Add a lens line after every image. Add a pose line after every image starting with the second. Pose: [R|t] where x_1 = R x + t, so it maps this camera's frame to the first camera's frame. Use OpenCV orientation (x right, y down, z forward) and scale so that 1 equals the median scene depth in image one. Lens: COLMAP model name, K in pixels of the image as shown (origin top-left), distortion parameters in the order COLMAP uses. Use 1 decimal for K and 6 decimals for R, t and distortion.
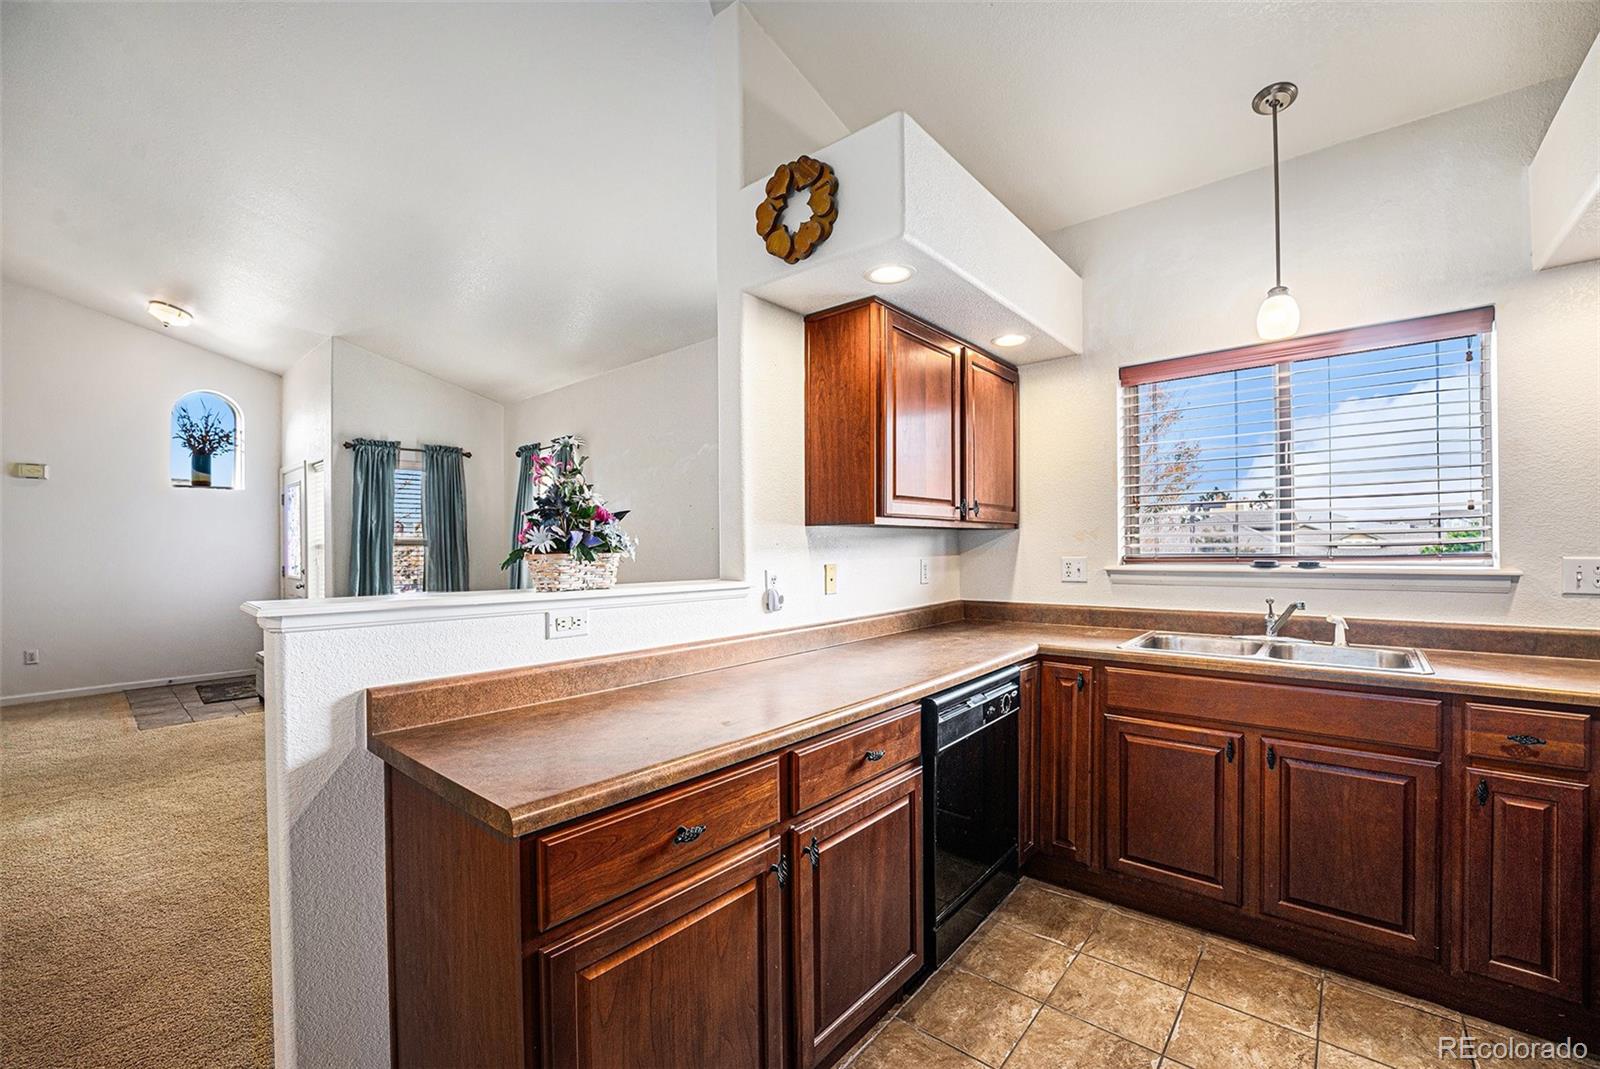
lens RADIAL K [[657.5, 0, 803.0], [0, 657.5, 548.1], [0, 0, 1]] dist [-0.014328, -0.000180]
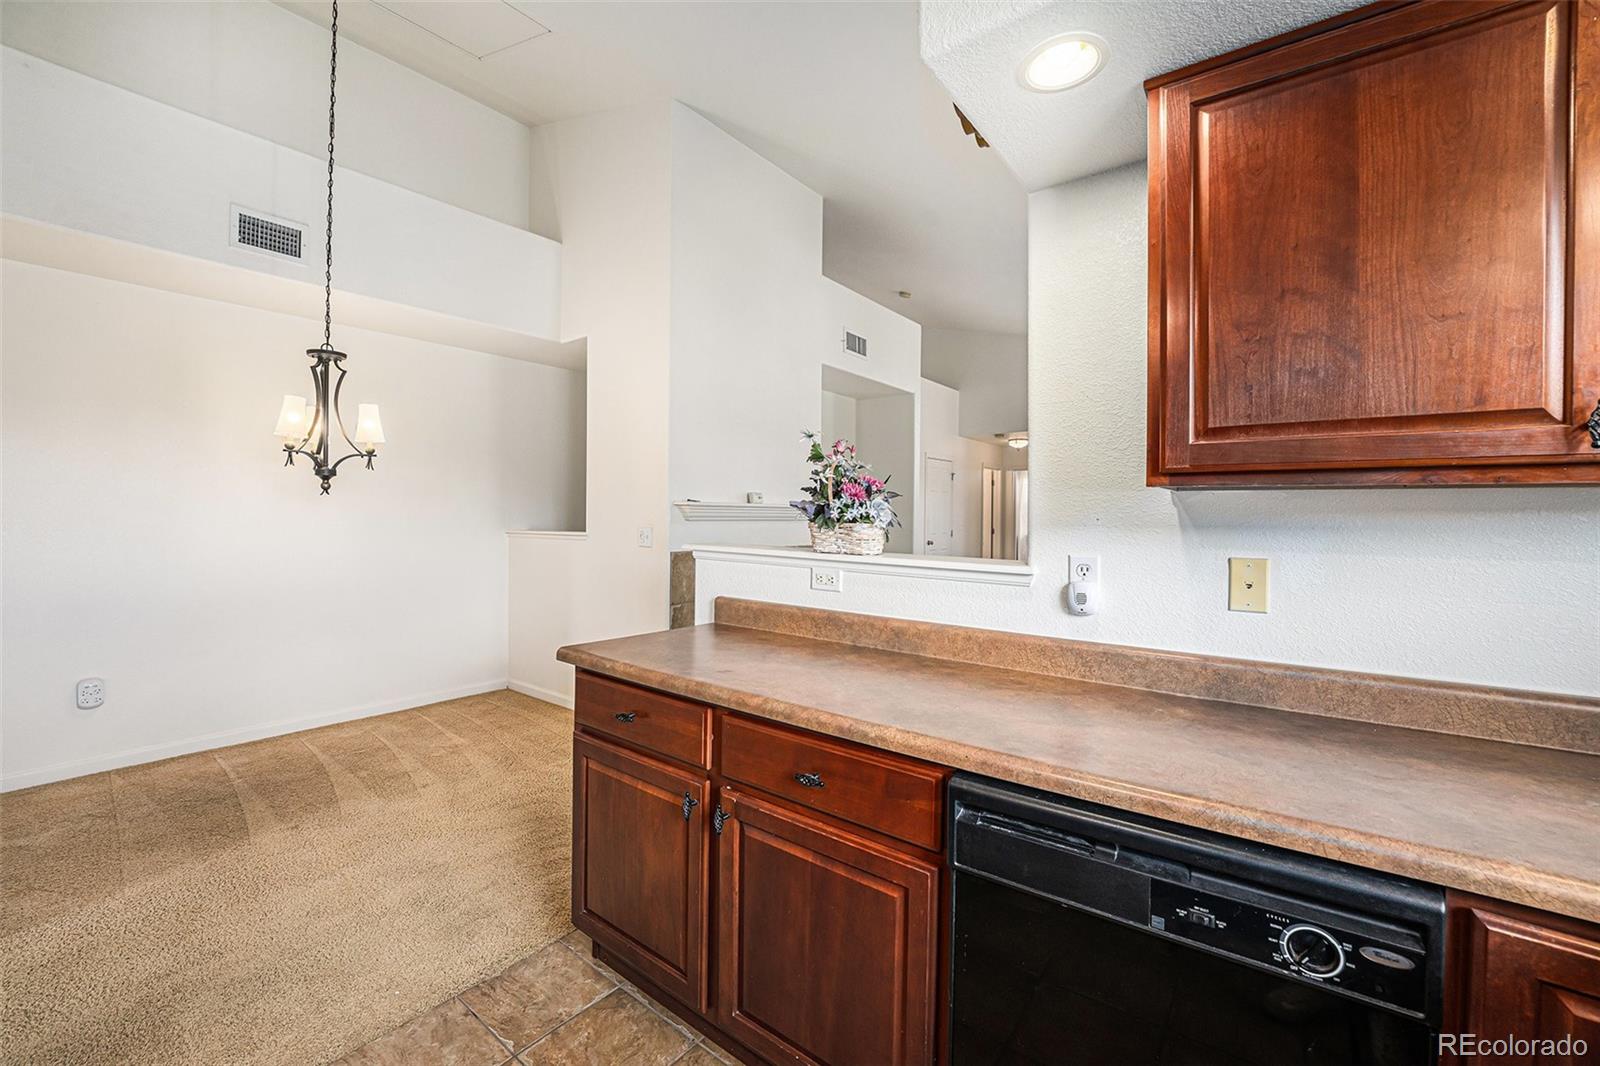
lens RADIAL K [[657.5, 0, 807.7], [0, 657.5, 521.2], [0, 0, 1]] dist [-0.014328, -0.000180]
pose [[0.051110, 0.024212, -0.998399, 0.741377], [-0.011409, 0.999655, 0.023658, -0.020029], [0.998628, 0.010182, 0.051369, 0.768959]]
